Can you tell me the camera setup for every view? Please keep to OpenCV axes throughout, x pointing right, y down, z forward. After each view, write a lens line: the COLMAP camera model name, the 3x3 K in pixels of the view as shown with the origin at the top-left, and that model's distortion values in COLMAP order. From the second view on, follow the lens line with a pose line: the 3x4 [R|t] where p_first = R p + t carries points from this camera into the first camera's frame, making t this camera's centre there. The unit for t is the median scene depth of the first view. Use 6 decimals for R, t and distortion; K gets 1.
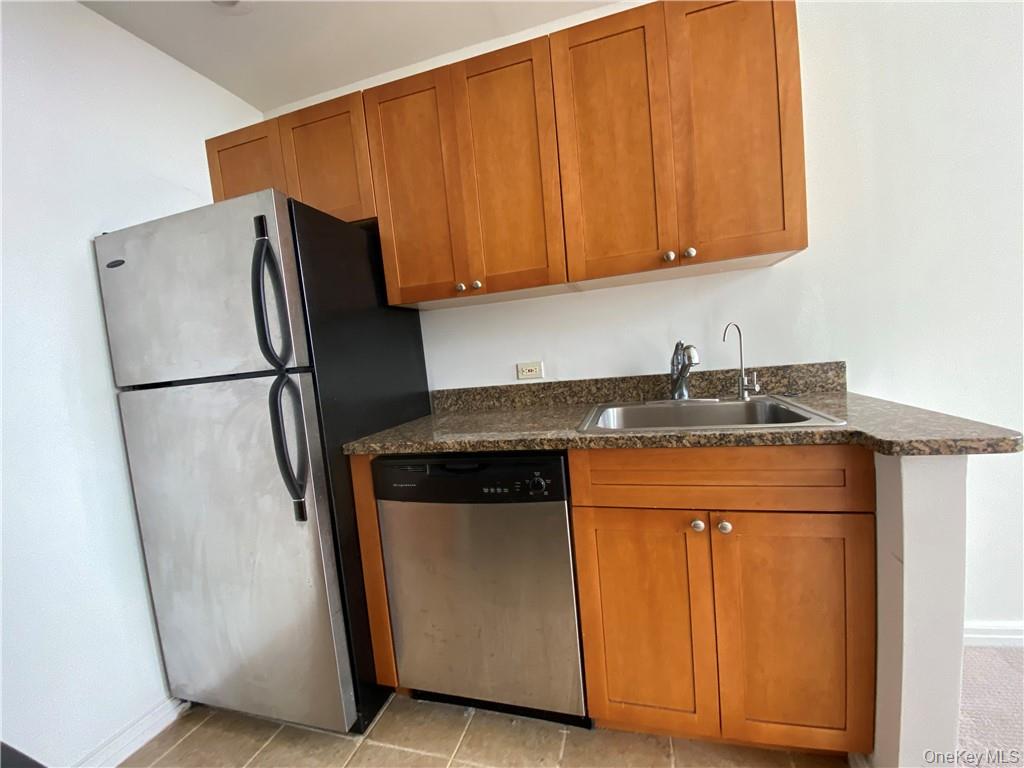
lens RADIAL K [[414.4, 0, 513.3], [0, 414.4, 380.1], [0, 0, 1]] dist [0.002761, -0.003403]
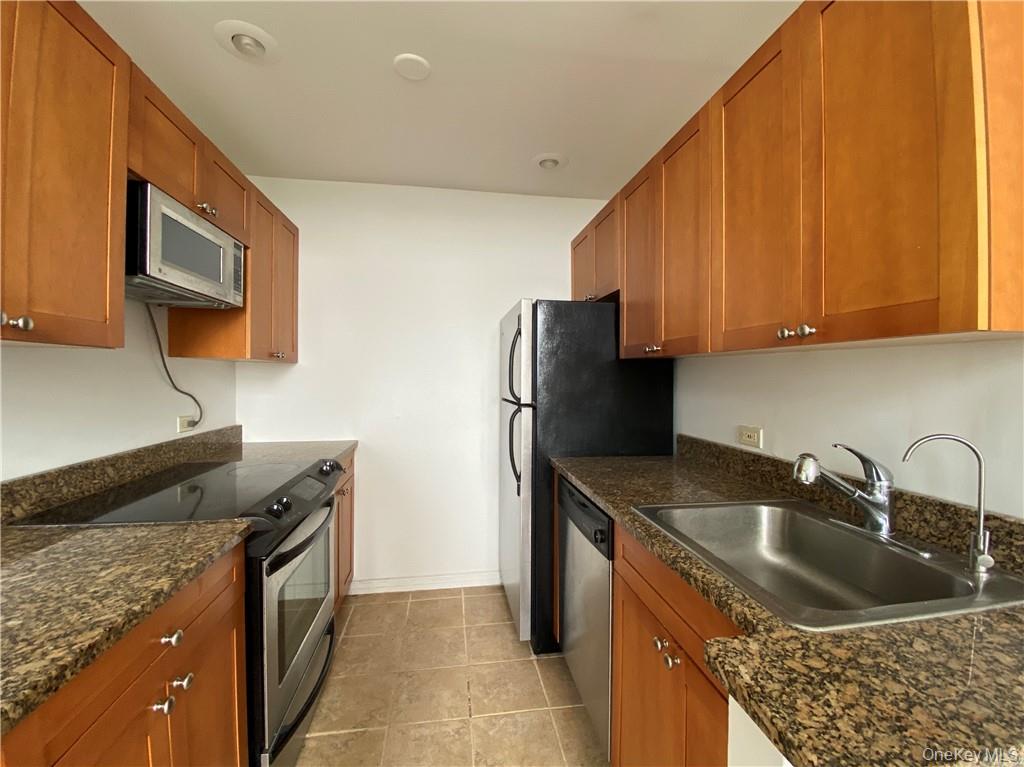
lens RADIAL K [[414.4, 0, 508.8], [0, 414.4, 383.5], [0, 0, 1]] dist [0.002761, -0.003403]
pose [[0.445541, 0.108969, -0.888605, 0.729132], [-0.105924, 0.992009, 0.068540, -0.176073], [0.888973, 0.063588, 0.453523, 0.170573]]
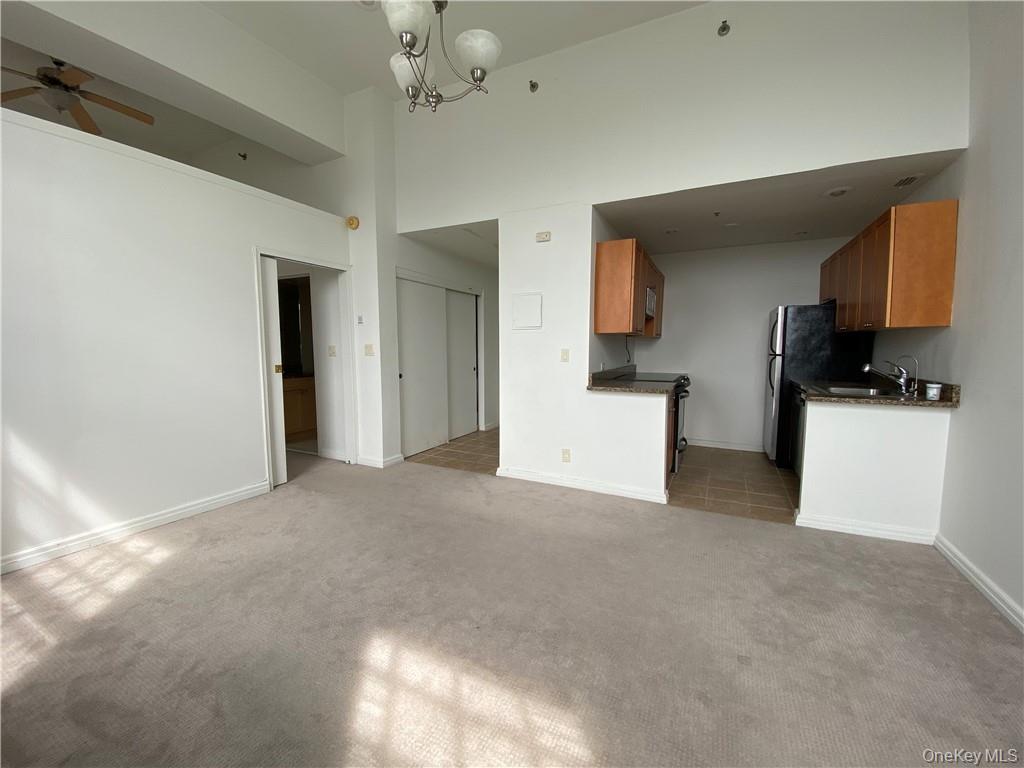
lens RADIAL K [[414.4, 0, 507.4], [0, 414.4, 384.3], [0, 0, 1]] dist [0.002761, -0.003403]
pose [[-0.151145, 0.175973, -0.972722, 2.716819], [-0.055701, 0.980948, 0.186116, -0.253184], [0.986941, 0.082312, -0.138463, -0.624126]]
